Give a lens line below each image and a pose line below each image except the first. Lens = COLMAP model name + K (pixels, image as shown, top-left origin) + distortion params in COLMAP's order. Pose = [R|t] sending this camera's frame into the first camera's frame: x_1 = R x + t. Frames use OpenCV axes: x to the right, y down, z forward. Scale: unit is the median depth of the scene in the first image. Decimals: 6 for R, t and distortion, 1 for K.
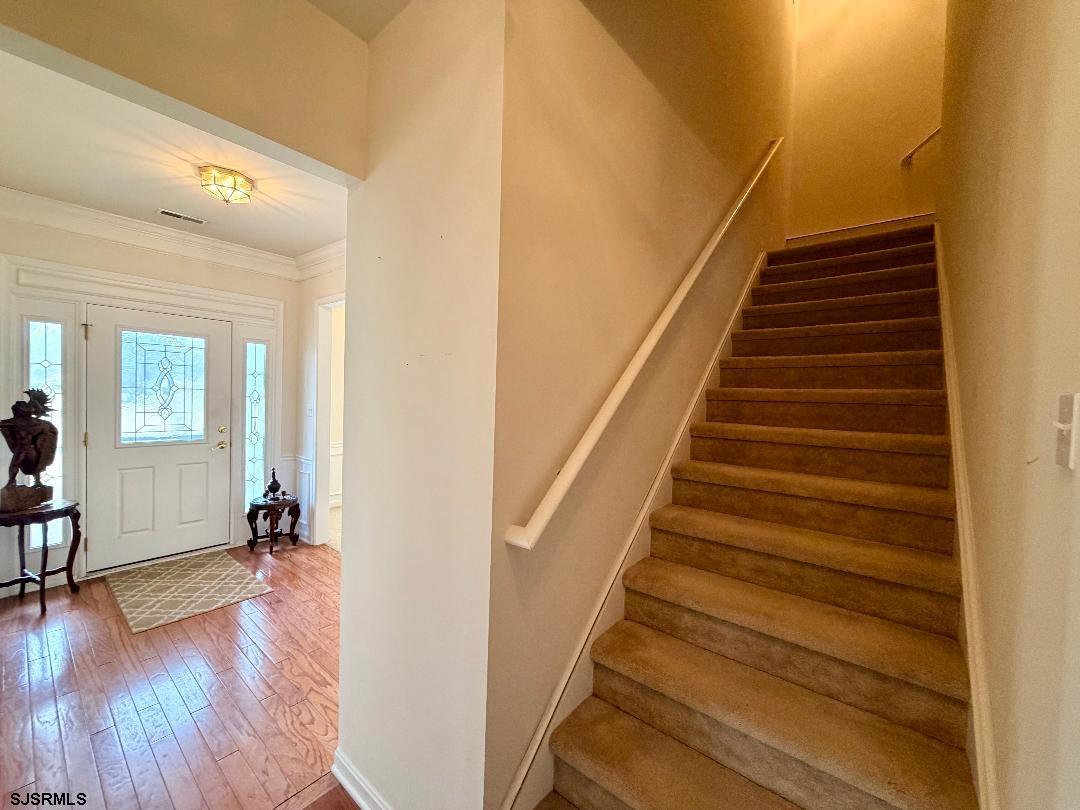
lens RADIAL K [[430.1, 0, 542.0], [0, 430.1, 404.8], [0, 0, 1]] dist [0.003470, -0.000406]
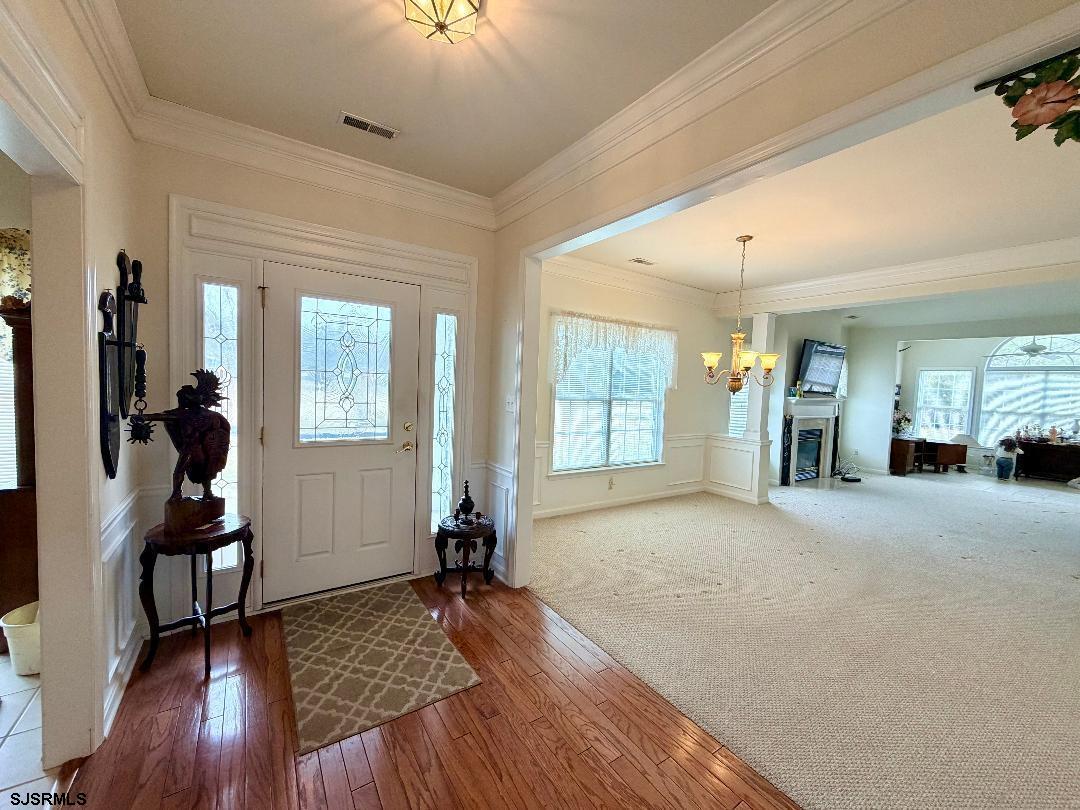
lens RADIAL K [[430.1, 0, 545.2], [0, 430.1, 404.2], [0, 0, 1]] dist [0.003470, -0.000406]
pose [[0.957748, 0.021545, -0.286802, -0.322928], [-0.016994, 0.999687, 0.018349, -0.000612], [0.287108, -0.012700, 0.957814, 0.375443]]
